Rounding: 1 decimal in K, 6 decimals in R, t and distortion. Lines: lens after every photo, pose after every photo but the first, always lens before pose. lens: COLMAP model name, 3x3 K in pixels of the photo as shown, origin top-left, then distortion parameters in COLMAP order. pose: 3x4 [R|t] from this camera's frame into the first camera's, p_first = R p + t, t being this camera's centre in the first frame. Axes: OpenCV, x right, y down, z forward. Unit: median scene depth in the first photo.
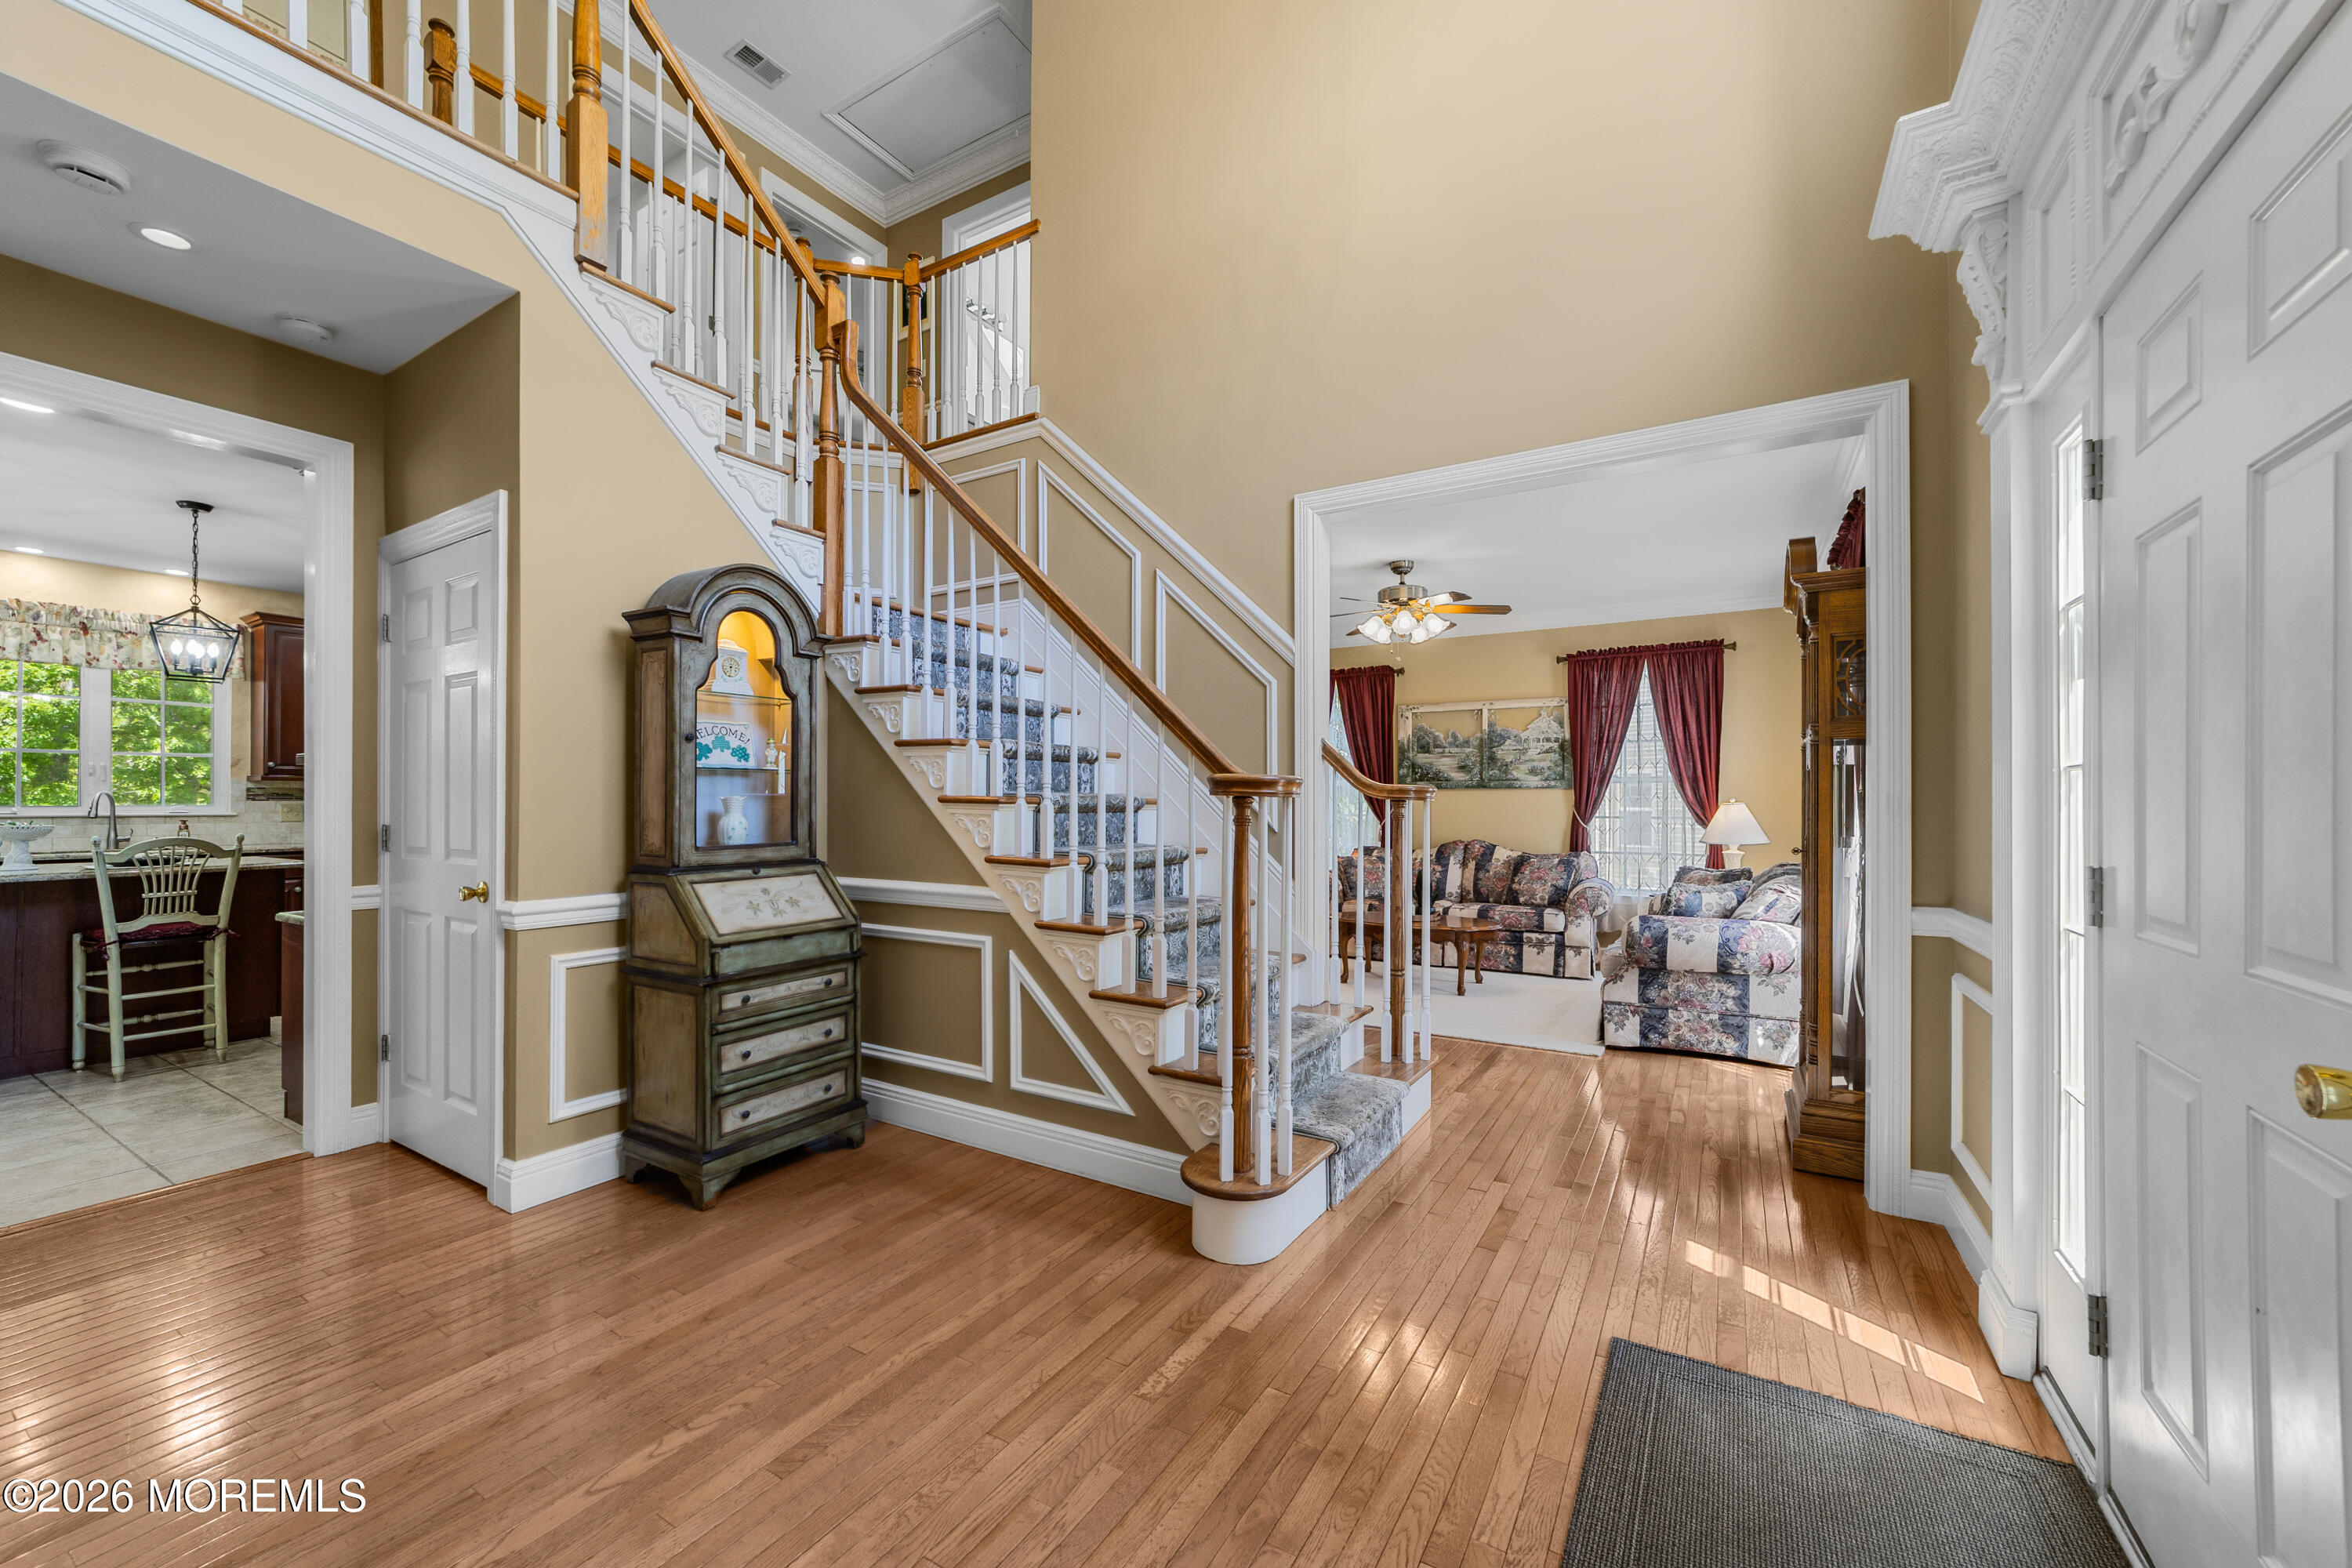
lens RADIAL K [[910.3, 0, 1176.4], [0, 910.3, 796.8], [0, 0, 1]] dist [-0.003720, 0.000221]
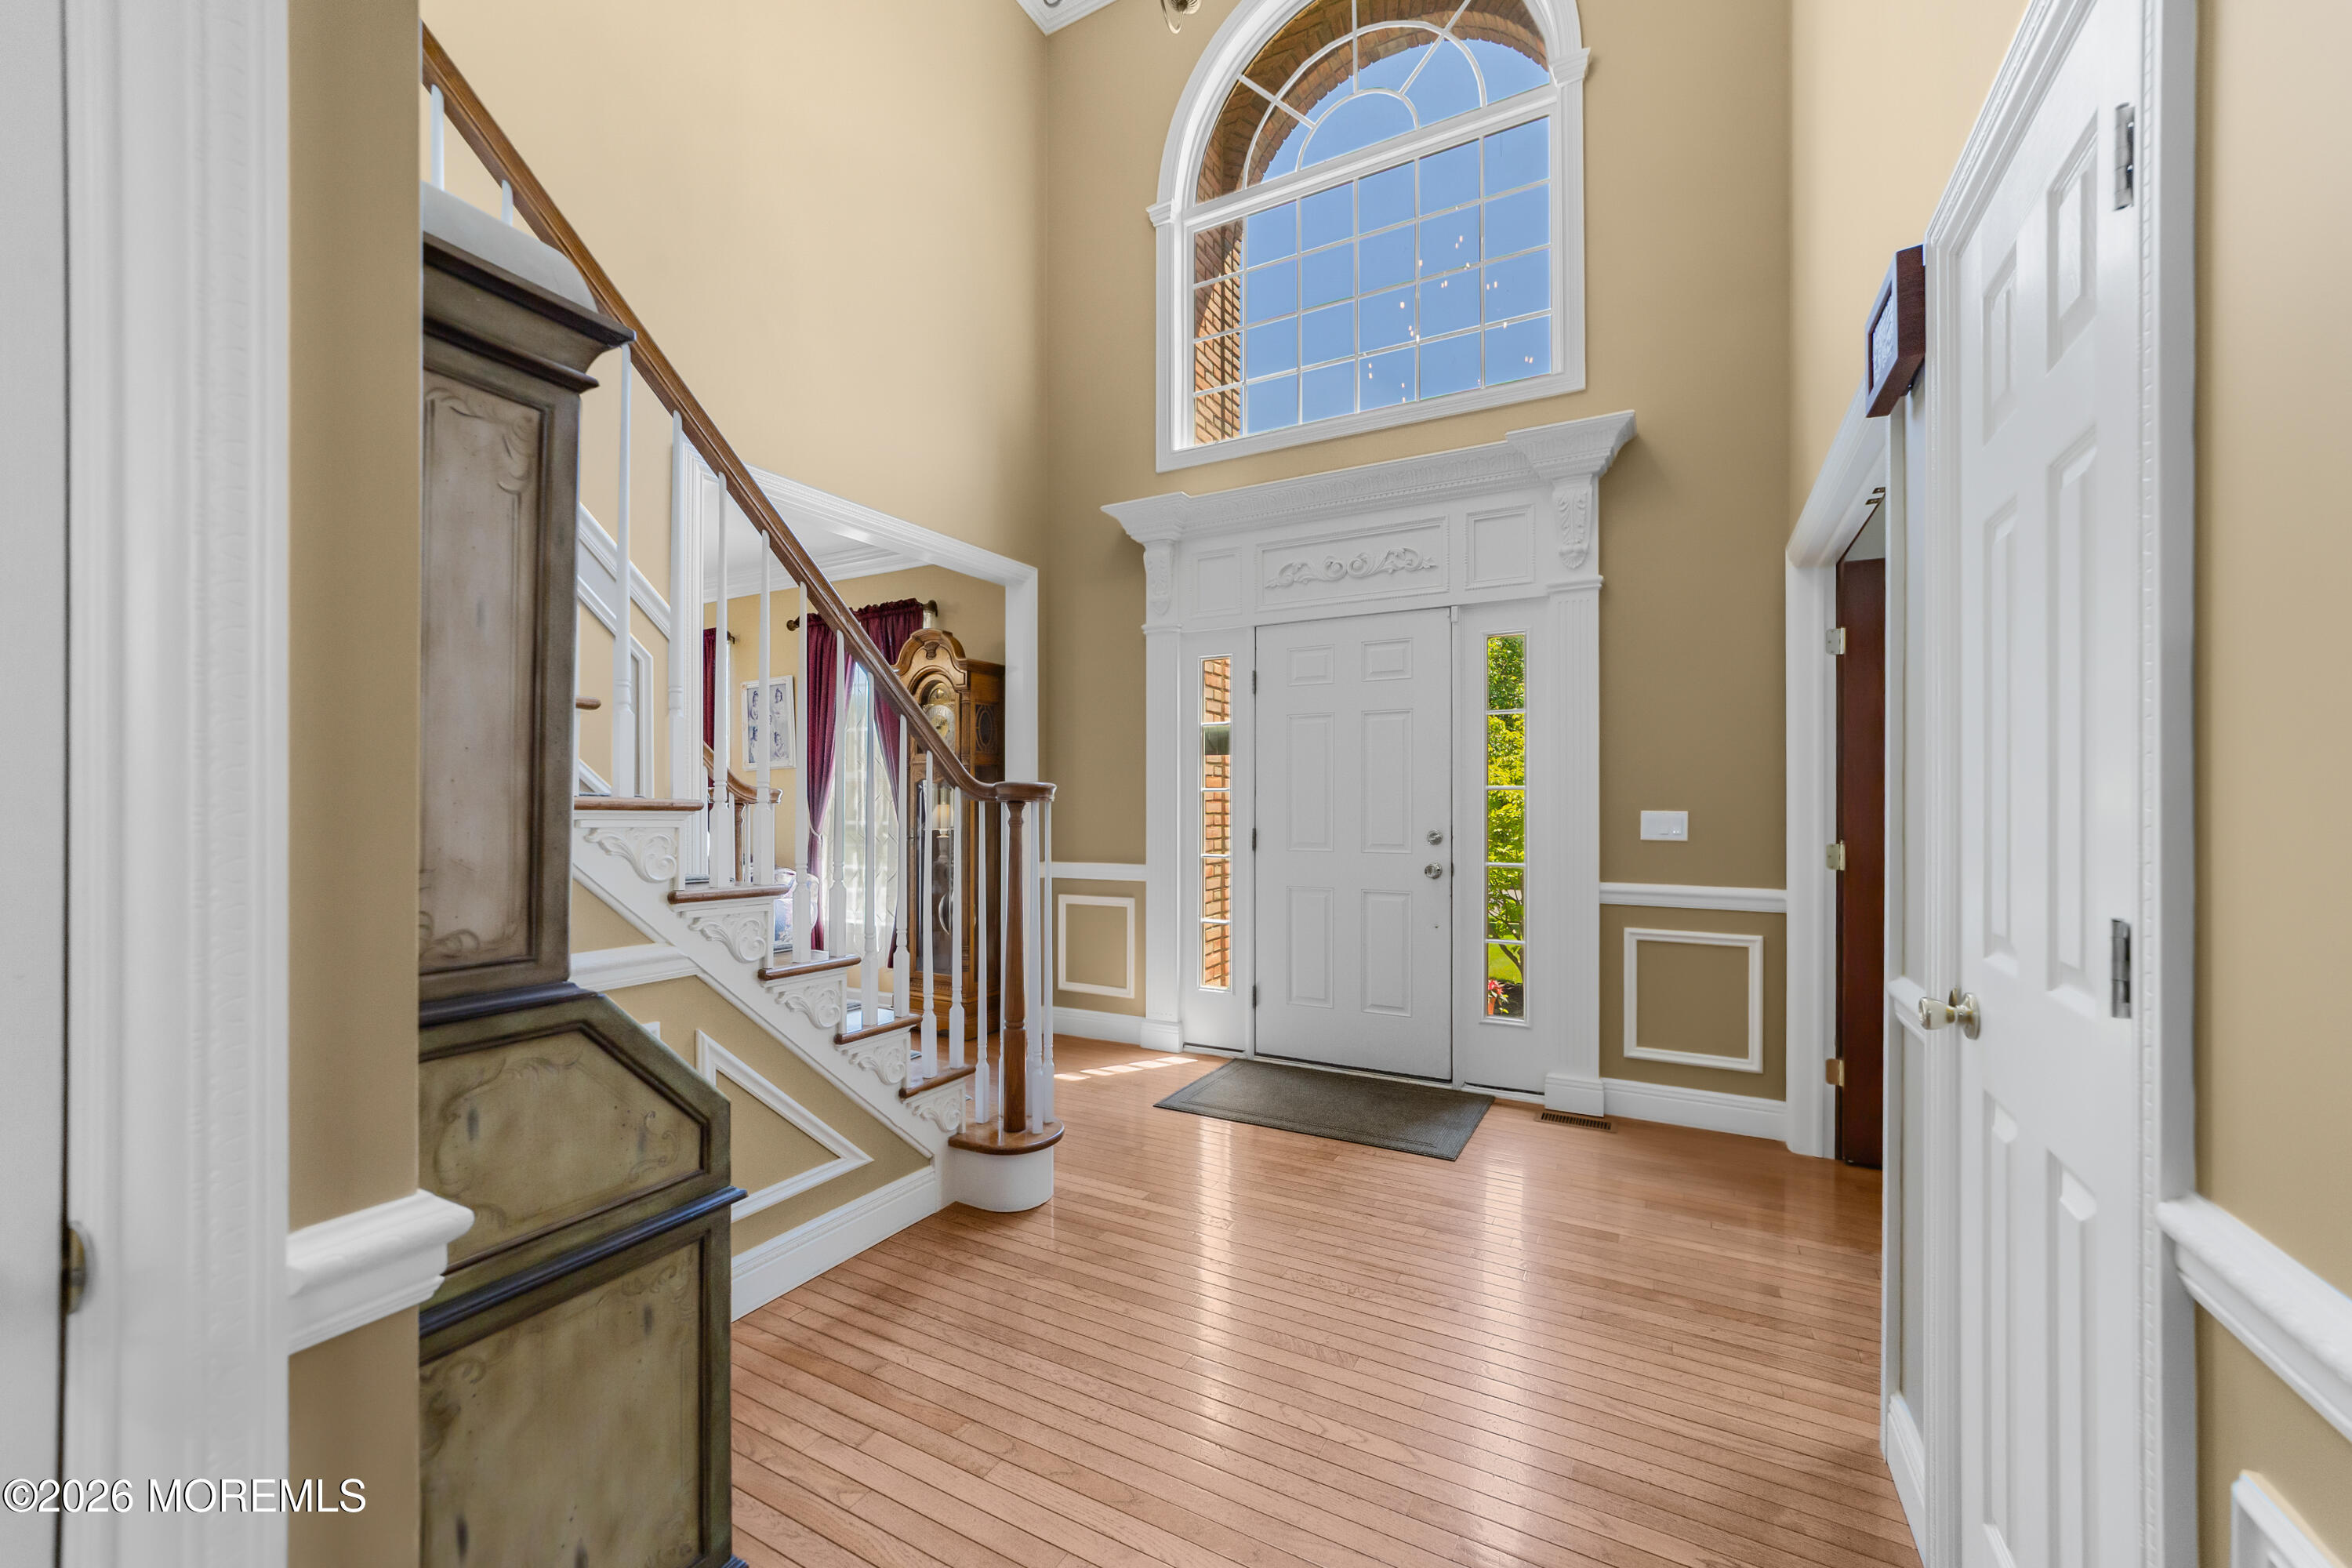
lens RADIAL K [[910.3, 0, 1175.5], [0, 910.3, 804.2], [0, 0, 1]] dist [-0.003720, 0.000221]
pose [[-0.045269, -0.000106, 0.998975, -1.052632], [-0.007873, 0.999969, -0.000251, -0.000008], [-0.998944, -0.007876, -0.045269, 0.831544]]
